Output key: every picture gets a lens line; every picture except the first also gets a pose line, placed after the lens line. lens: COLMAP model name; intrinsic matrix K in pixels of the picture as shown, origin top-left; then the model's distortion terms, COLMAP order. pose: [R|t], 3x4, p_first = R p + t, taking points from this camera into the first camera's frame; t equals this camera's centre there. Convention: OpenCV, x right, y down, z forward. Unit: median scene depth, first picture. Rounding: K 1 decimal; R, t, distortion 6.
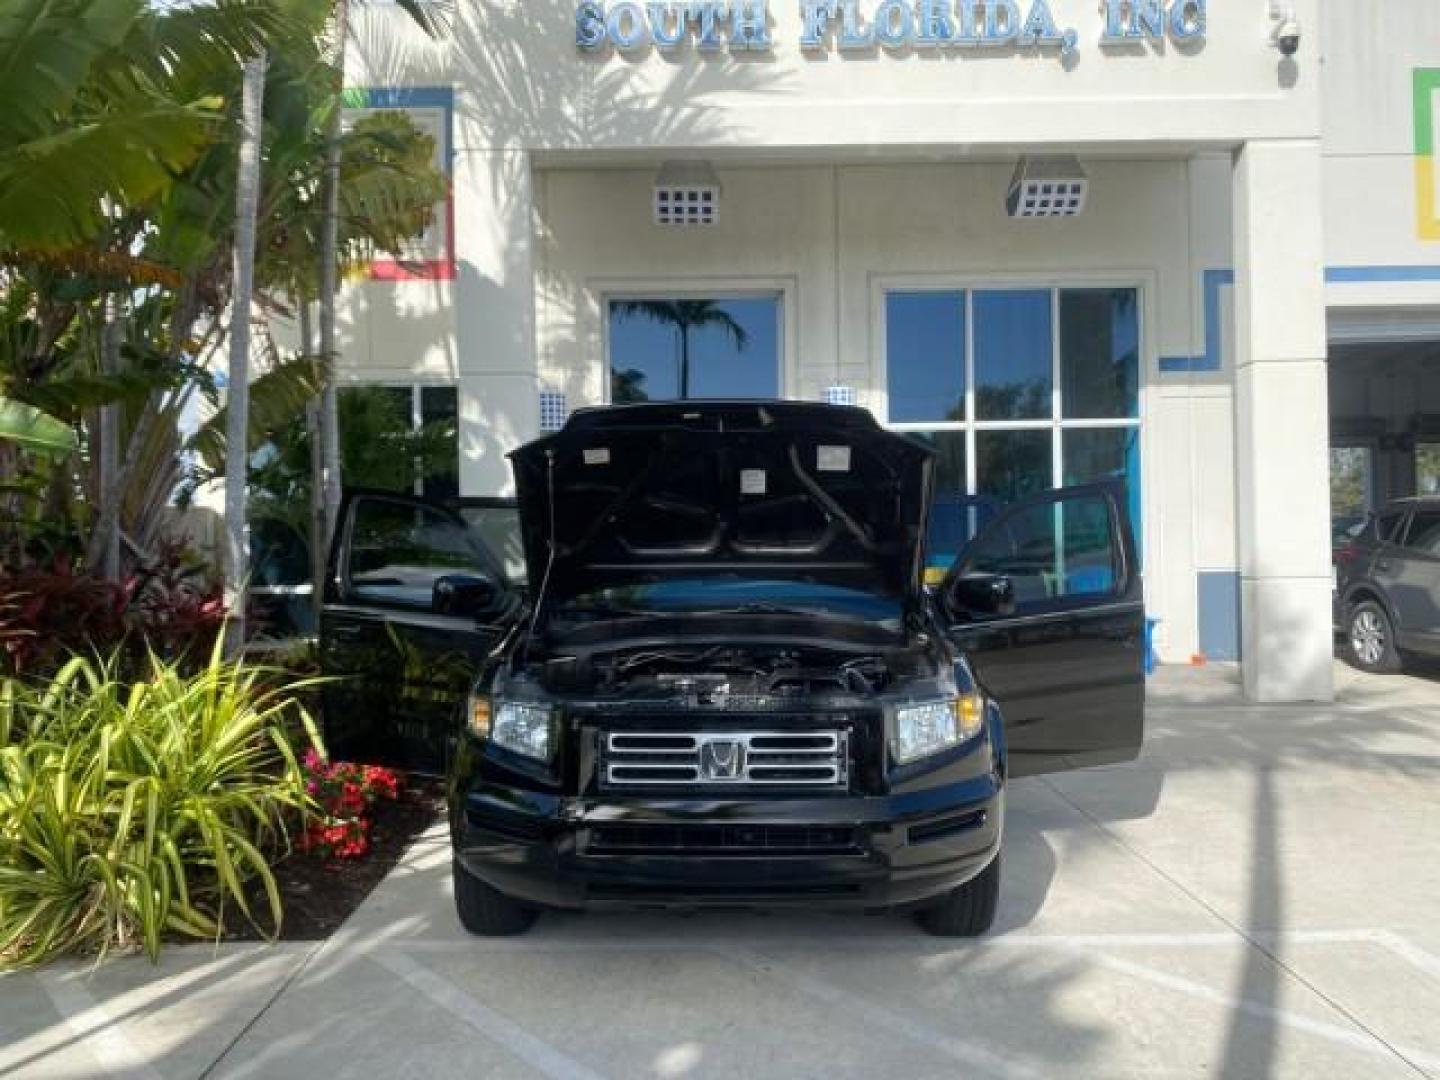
lens RADIAL K [[1100.1, 0, 713.3], [0, 1100.1, 537.2], [0, 0, 1]] dist [0.027847, -0.030151]
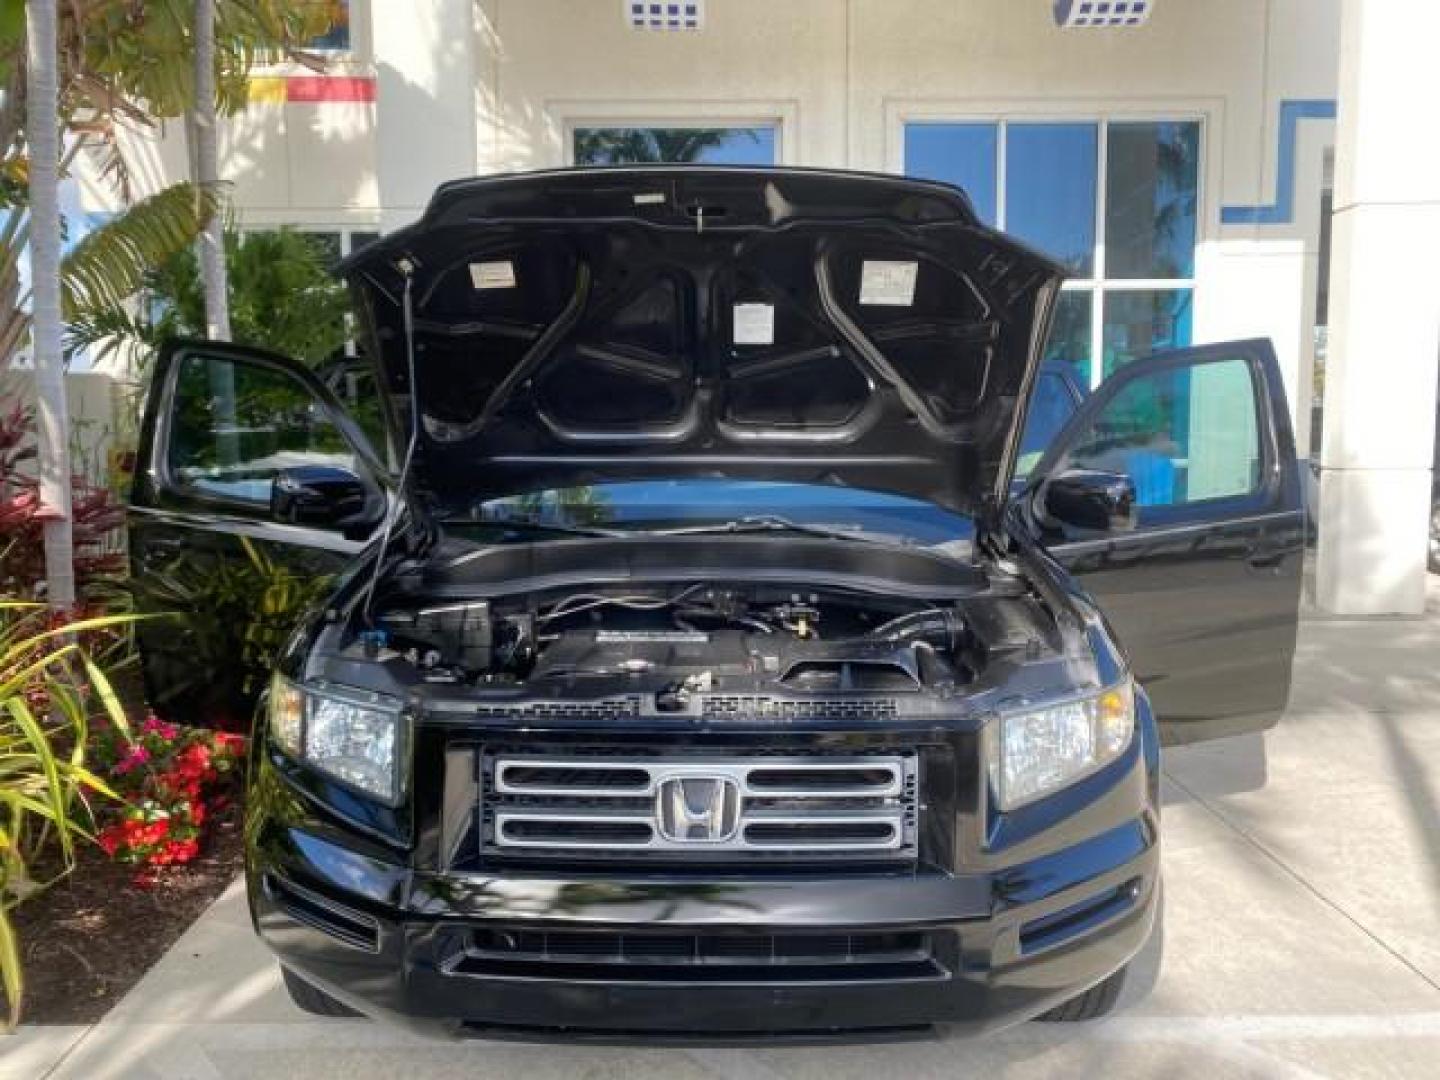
lens RADIAL K [[1100.1, 0, 721.2], [0, 1100.1, 529.4], [0, 0, 1]] dist [0.027847, -0.030151]
pose [[0.999764, 0.006745, 0.020664, 0.003032], [-0.008830, 0.994689, 0.102551, 0.000560], [-0.019862, -0.102709, 0.994513, 0.171761]]
